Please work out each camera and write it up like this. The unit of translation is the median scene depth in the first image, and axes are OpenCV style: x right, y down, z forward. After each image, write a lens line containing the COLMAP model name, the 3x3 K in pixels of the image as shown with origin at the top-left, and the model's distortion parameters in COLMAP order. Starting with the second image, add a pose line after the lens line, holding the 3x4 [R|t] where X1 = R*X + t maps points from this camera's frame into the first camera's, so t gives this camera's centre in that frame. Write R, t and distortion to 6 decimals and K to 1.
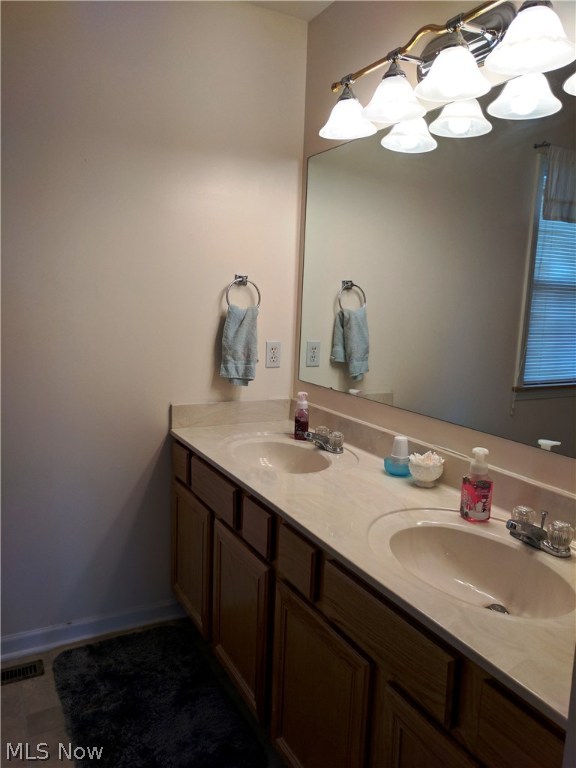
lens RADIAL K [[581.6, 0, 286.5], [0, 581.6, 386.0], [0, 0, 1]] dist [-0.004173, 0.022559]
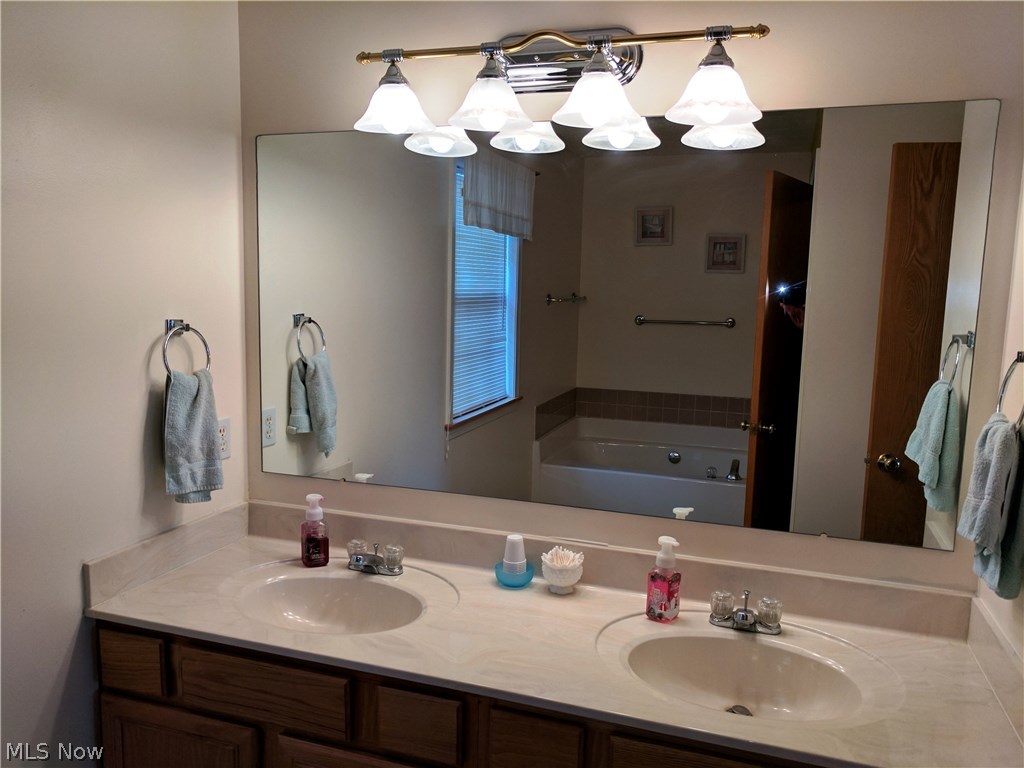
lens RADIAL K [[775.5, 0, 517.4], [0, 775.5, 387.3], [0, 0, 1]] dist [-0.004173, 0.022559]
pose [[0.725500, -0.104897, 0.680181, -0.381899], [0.103500, 0.993706, 0.042853, -0.121821], [-0.680395, 0.039309, 0.731791, 0.181766]]
